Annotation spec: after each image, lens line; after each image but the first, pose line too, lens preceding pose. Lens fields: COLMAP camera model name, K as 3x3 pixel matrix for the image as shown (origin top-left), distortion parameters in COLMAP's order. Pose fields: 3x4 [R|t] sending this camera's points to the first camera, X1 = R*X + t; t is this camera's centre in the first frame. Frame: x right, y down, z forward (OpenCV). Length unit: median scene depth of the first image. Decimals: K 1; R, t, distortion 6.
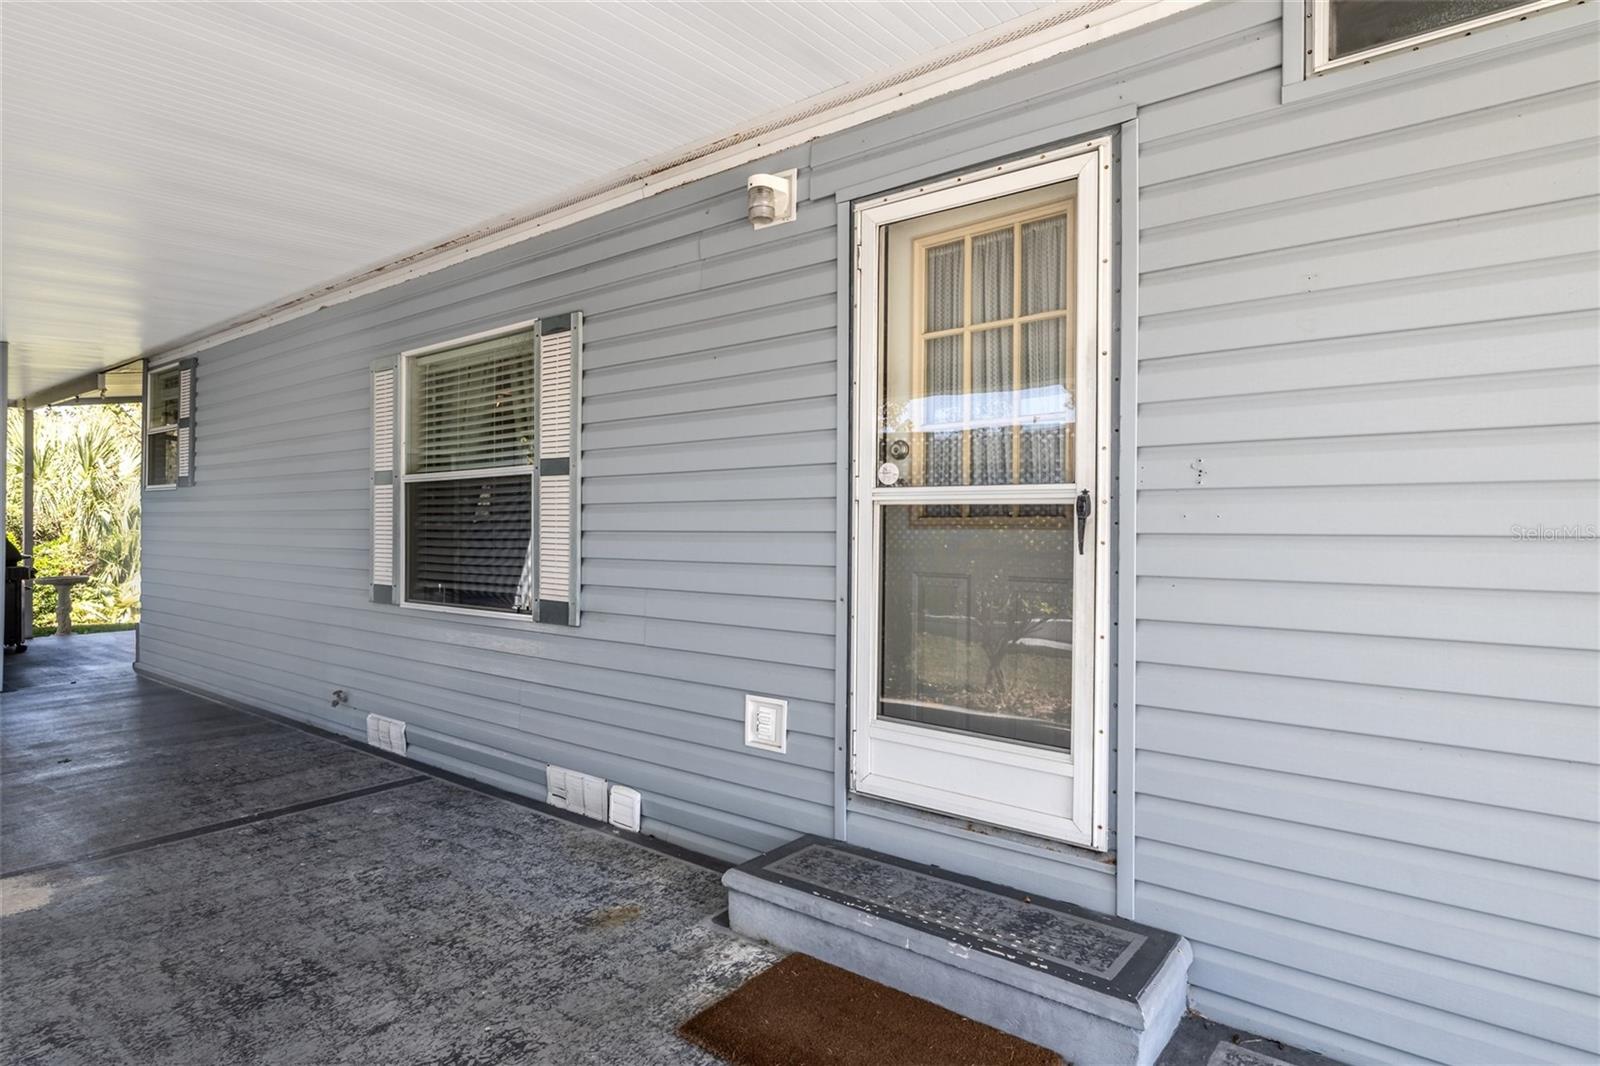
lens RADIAL K [[838.8, 0, 795.7], [0, 838.8, 533.1], [0, 0, 1]] dist [-0.002915, 0.005406]
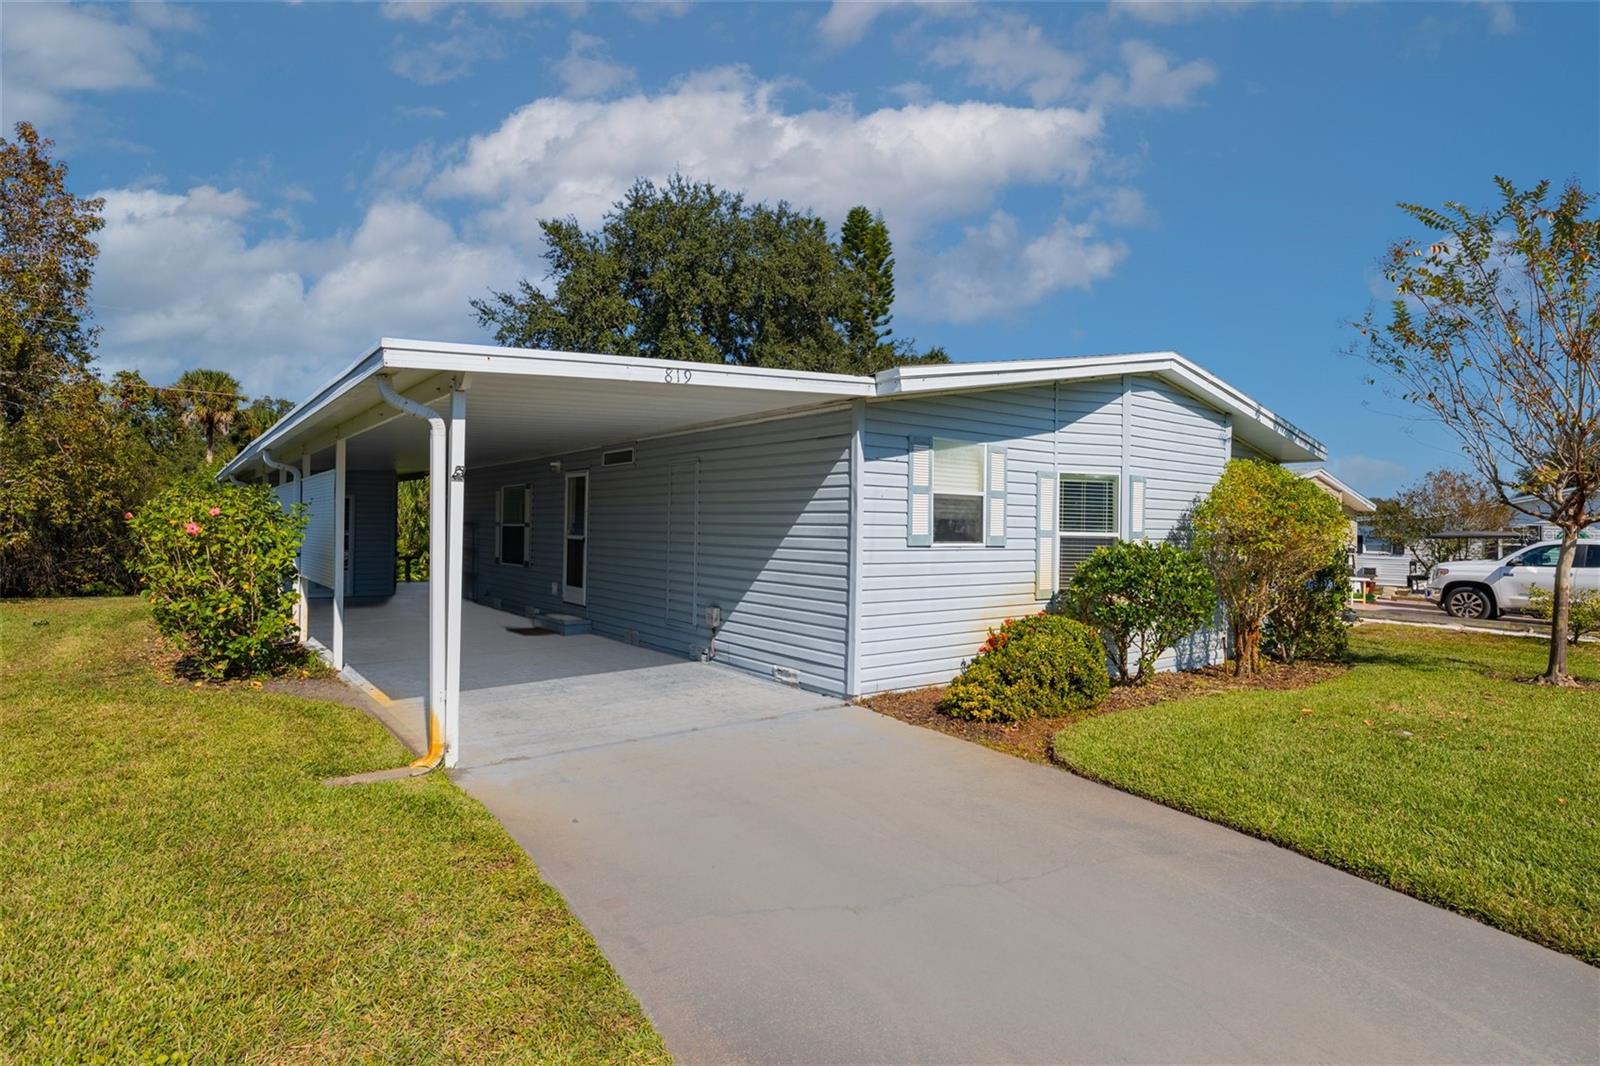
lens RADIAL K [[838.8, 0, 797.4], [0, 838.8, 533.1], [0, 0, 1]] dist [-0.002915, 0.005406]
pose [[0.964786, 0.008922, -0.262883, 1.843226], [-0.008588, 0.999960, 0.002419, -0.062224], [0.262894, -0.000076, 0.964825, -2.265234]]
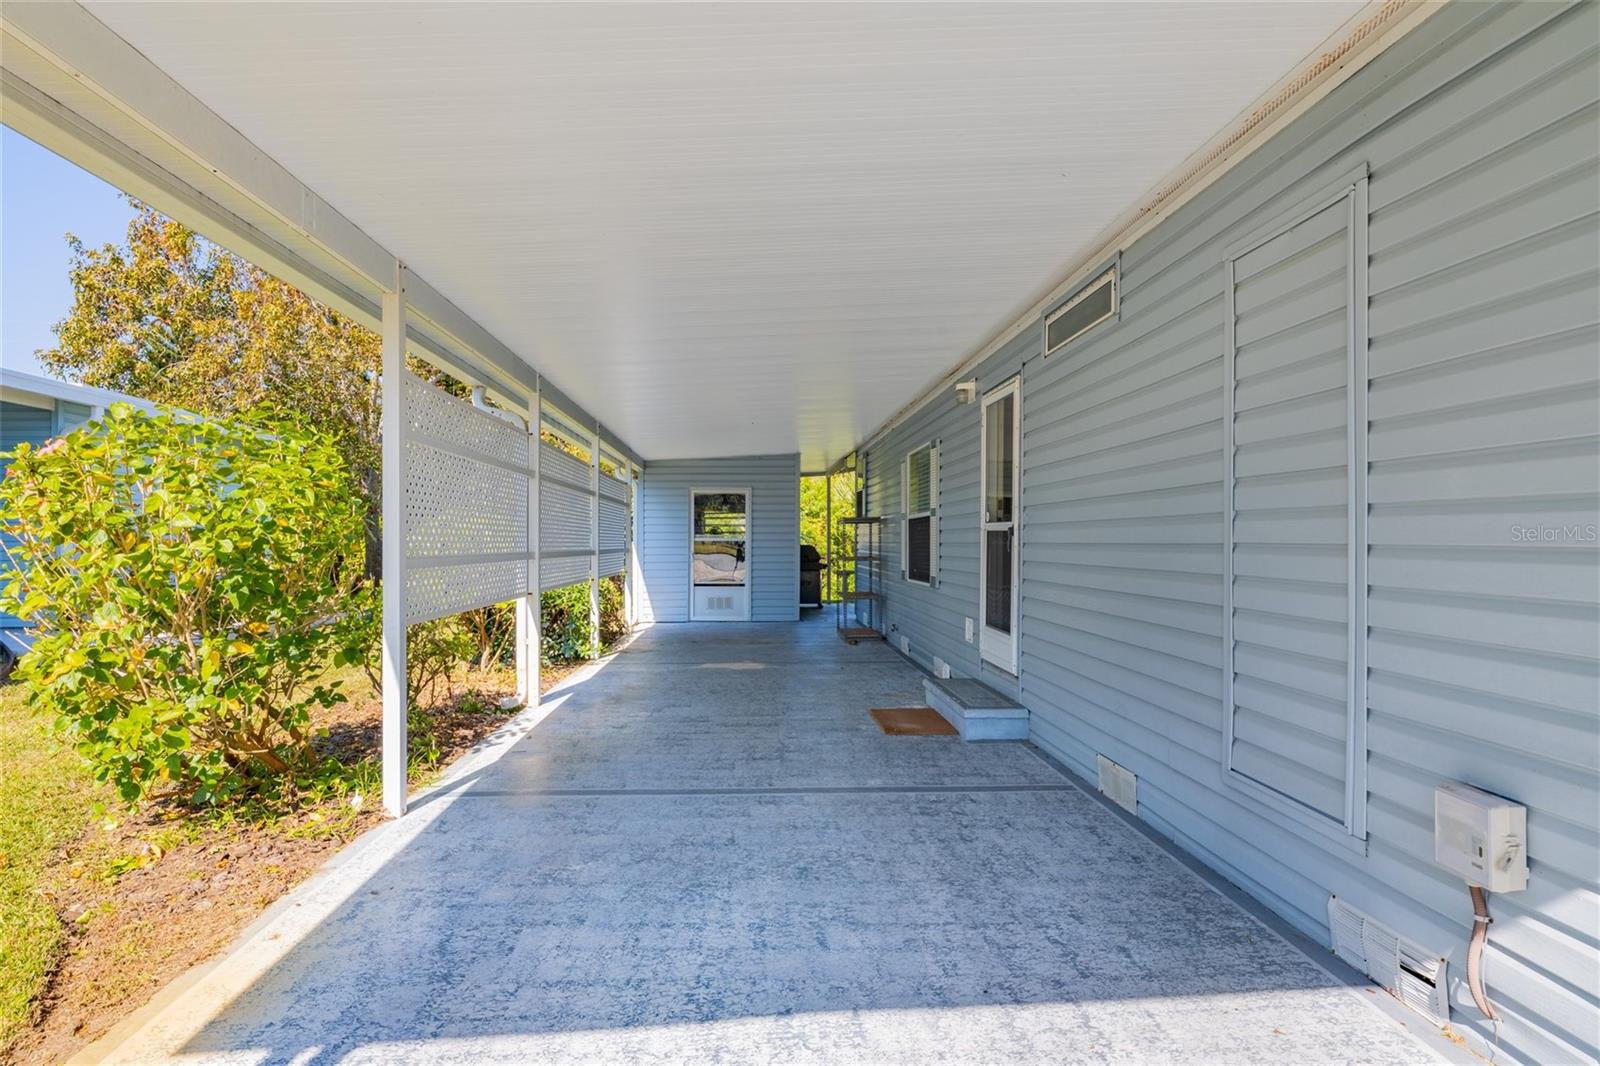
lens RADIAL K [[838.8, 0, 801.1], [0, 838.8, 541.2], [0, 0, 1]] dist [-0.002915, 0.005406]
pose [[0.656401, -0.004597, -0.754398, 1.075598], [-0.000313, 0.999980, -0.006365, 0.006357], [0.754412, 0.004414, 0.656386, -0.623040]]
